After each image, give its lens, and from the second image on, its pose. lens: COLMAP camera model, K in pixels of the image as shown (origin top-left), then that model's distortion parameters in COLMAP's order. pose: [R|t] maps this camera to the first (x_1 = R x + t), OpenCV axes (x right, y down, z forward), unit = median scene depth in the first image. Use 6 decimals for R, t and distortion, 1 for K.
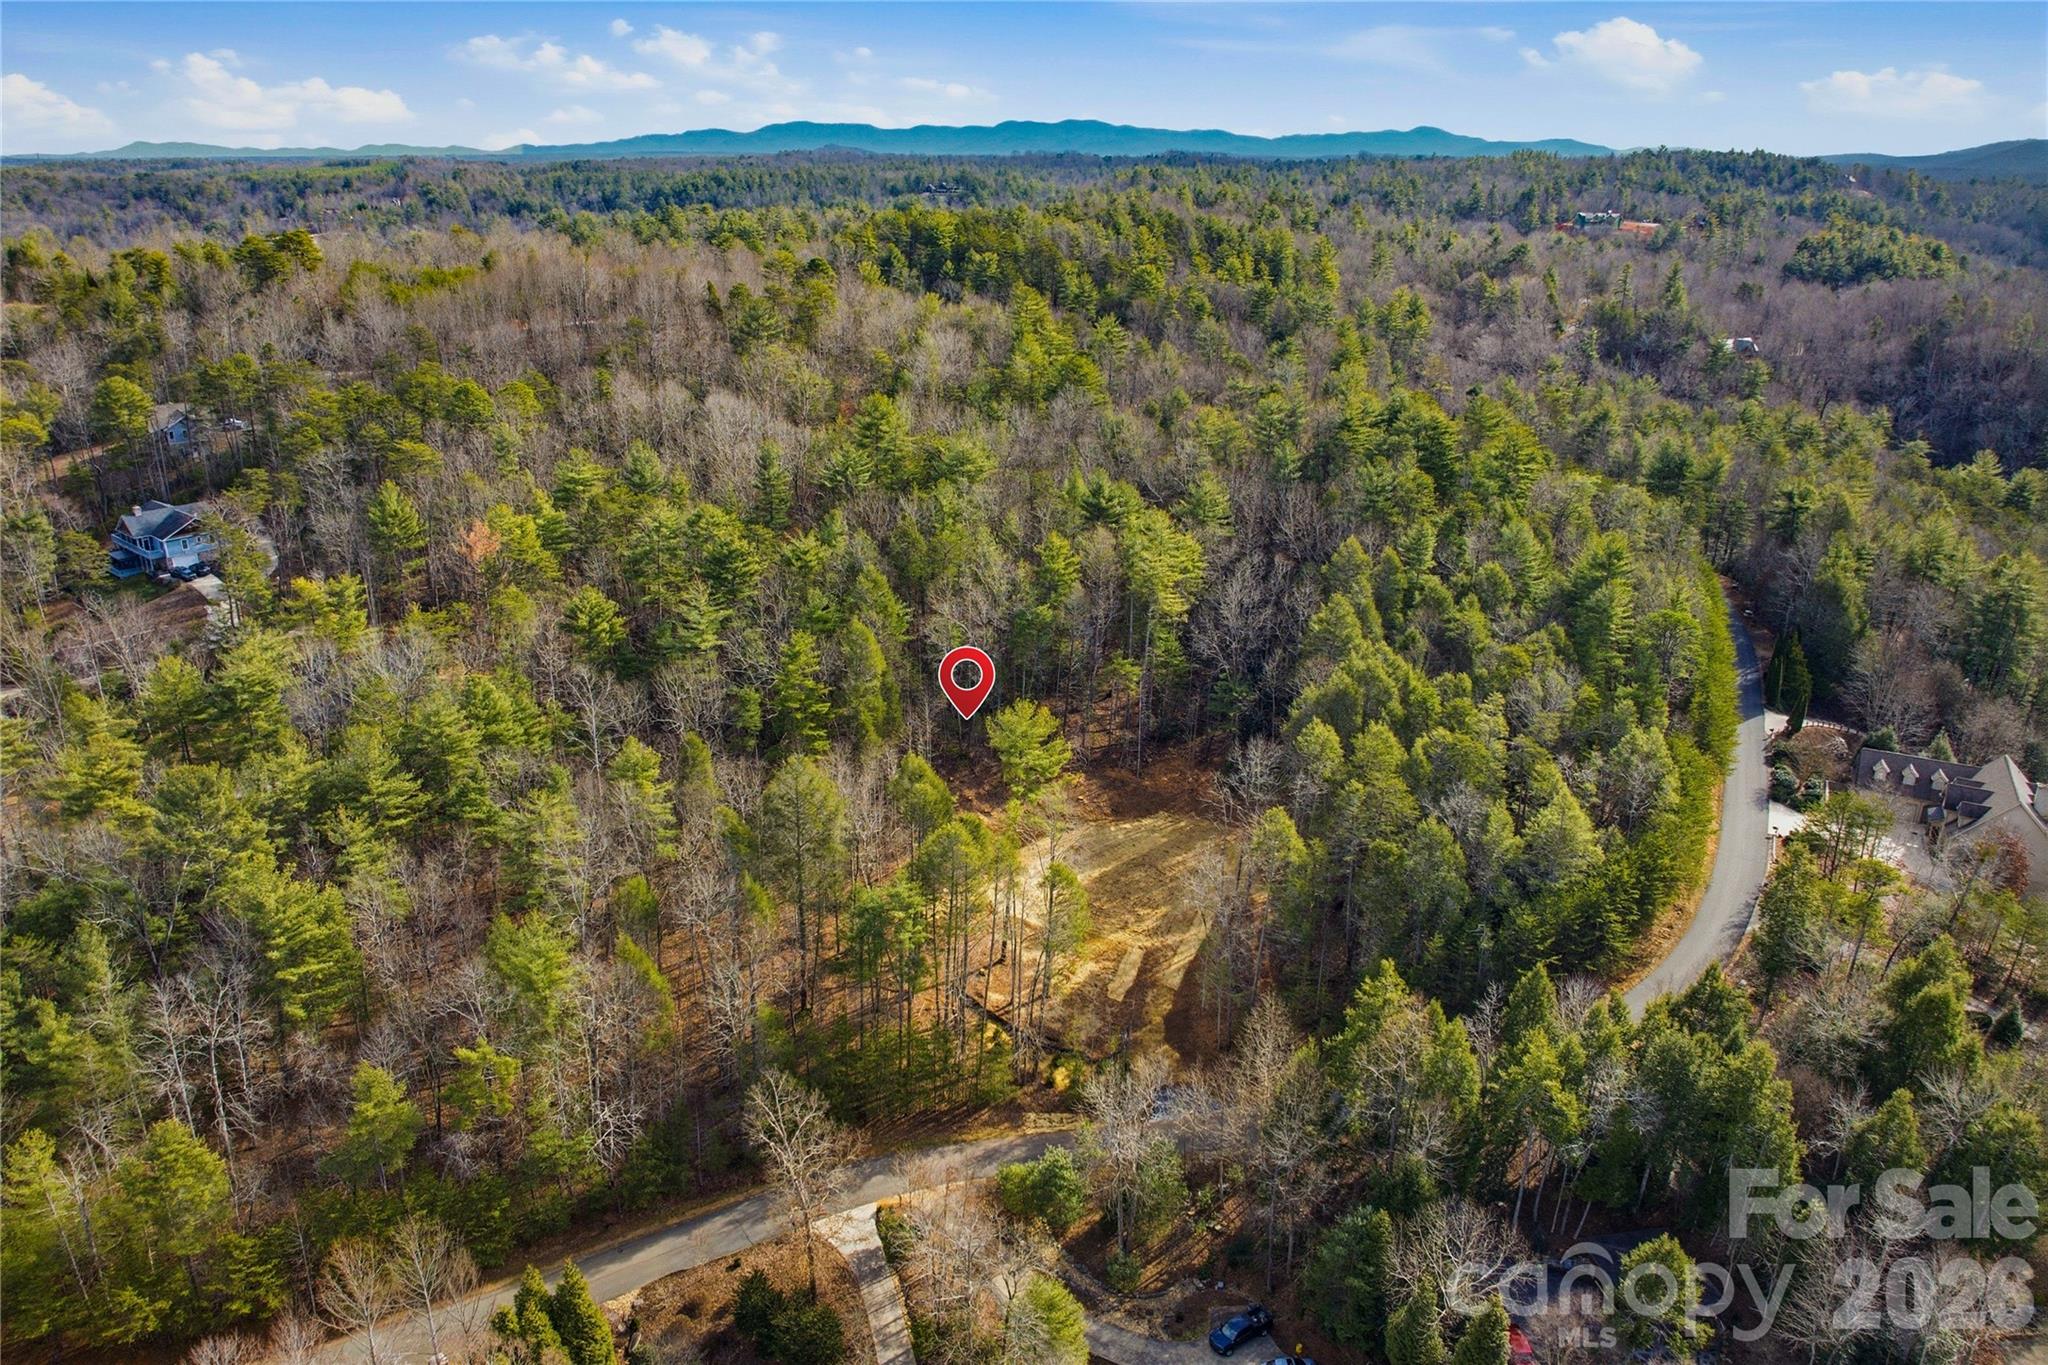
lens RADIAL K [[1383.1, 0, 1064.9], [0, 1383.1, 688.9], [0, 0, 1]] dist [-0.031528, 0.002318]
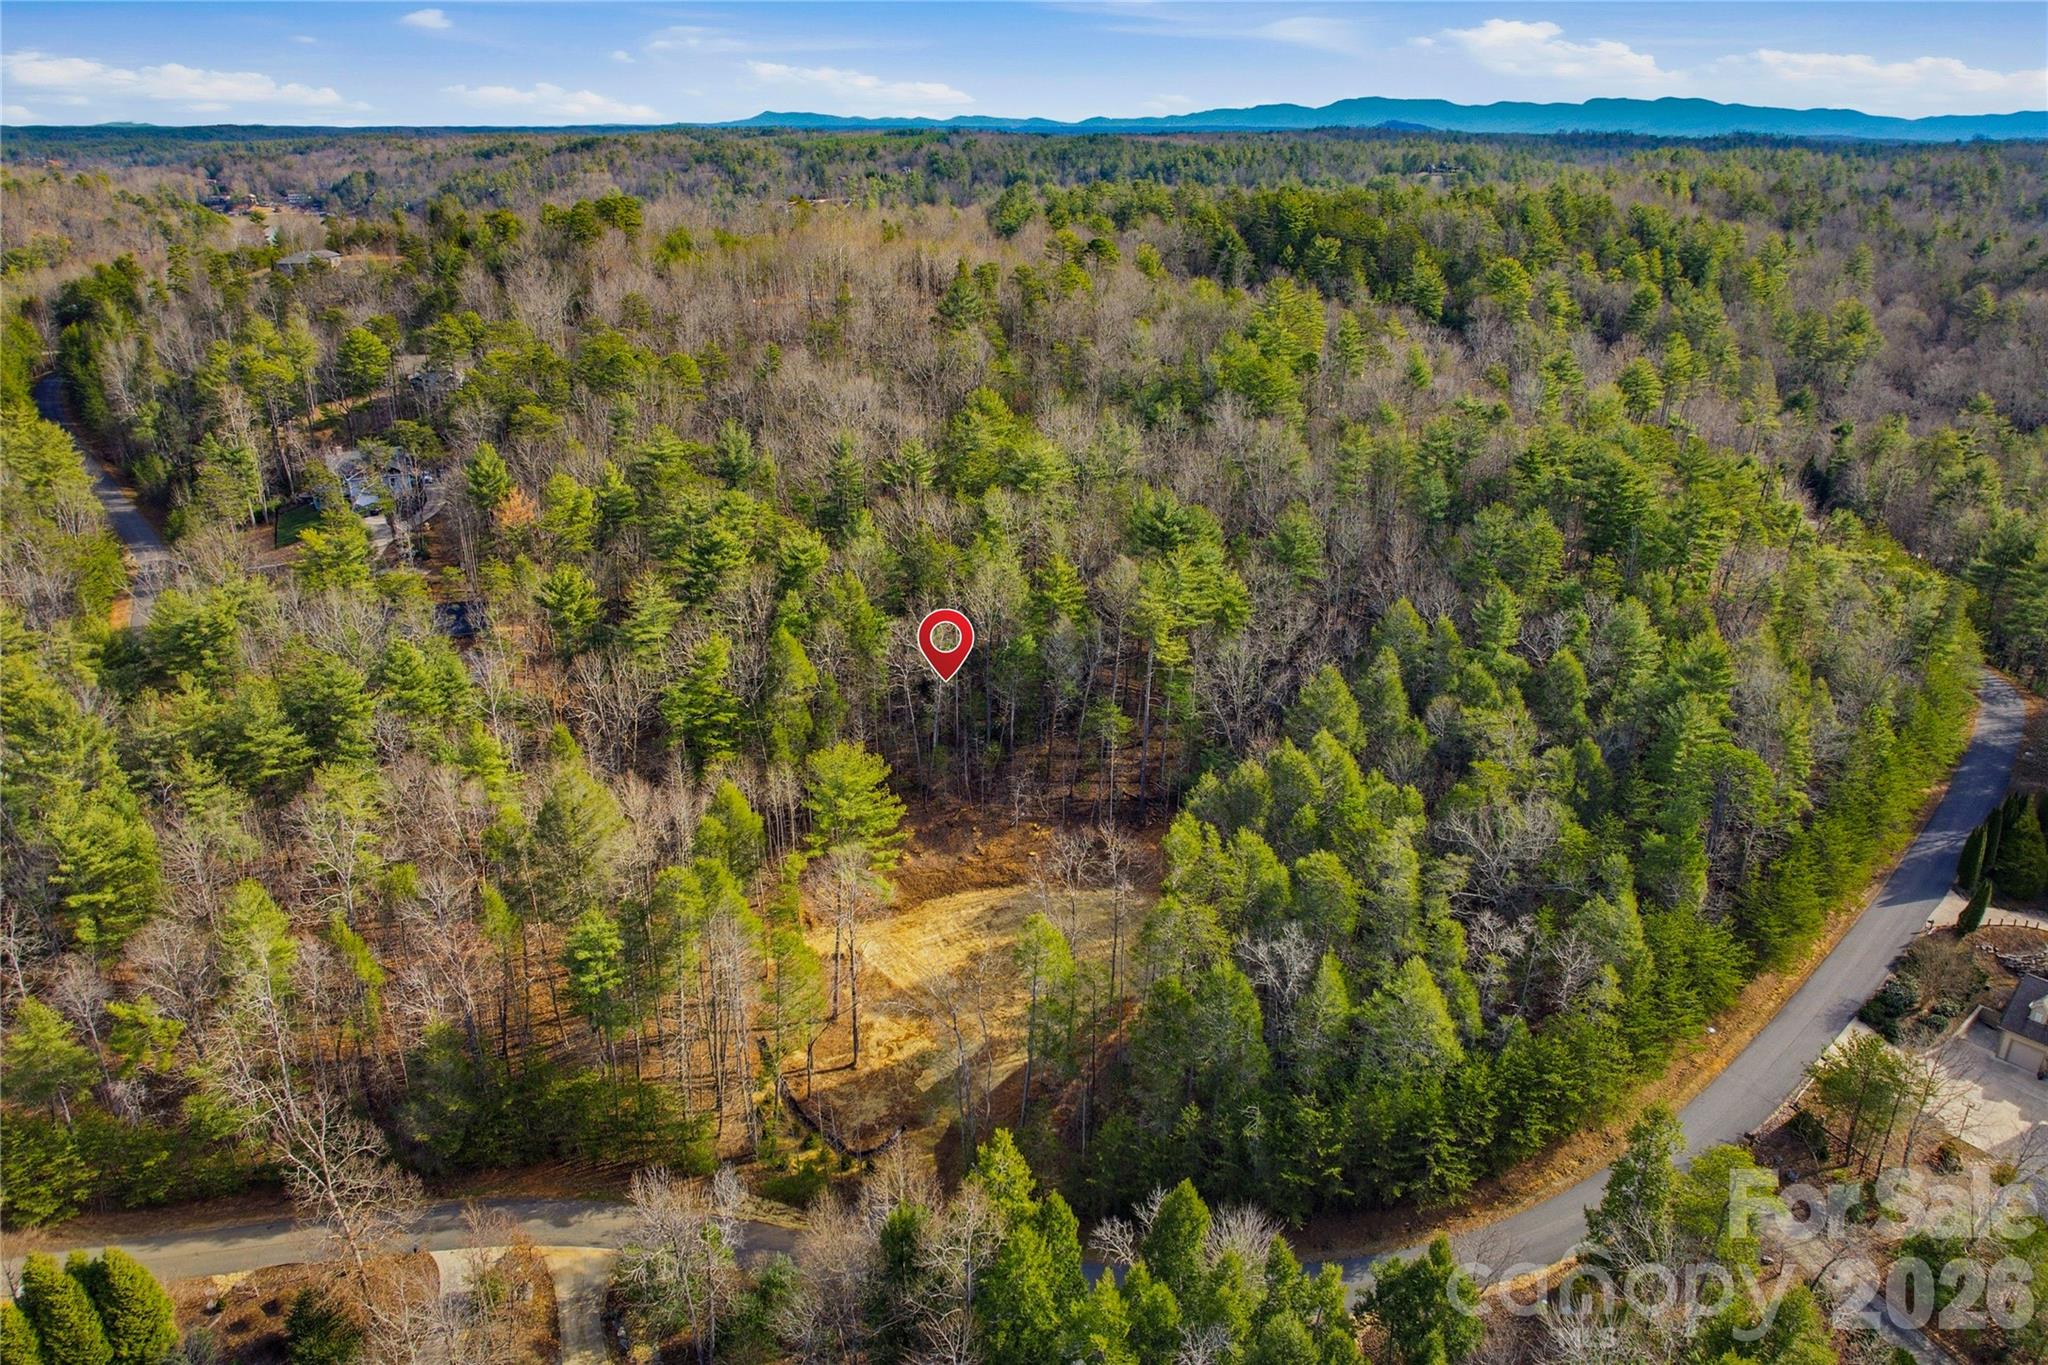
lens RADIAL K [[1406.1, 0, 1025.2], [0, 1406.1, 730.4], [0, 0, 1]] dist [-0.028910, -0.002322]
pose [[0.934406, 0.142217, -0.326589, 0.252045], [-0.130547, 0.989773, 0.057499, -0.045303], [0.331427, -0.011092, 0.943416, 0.117654]]
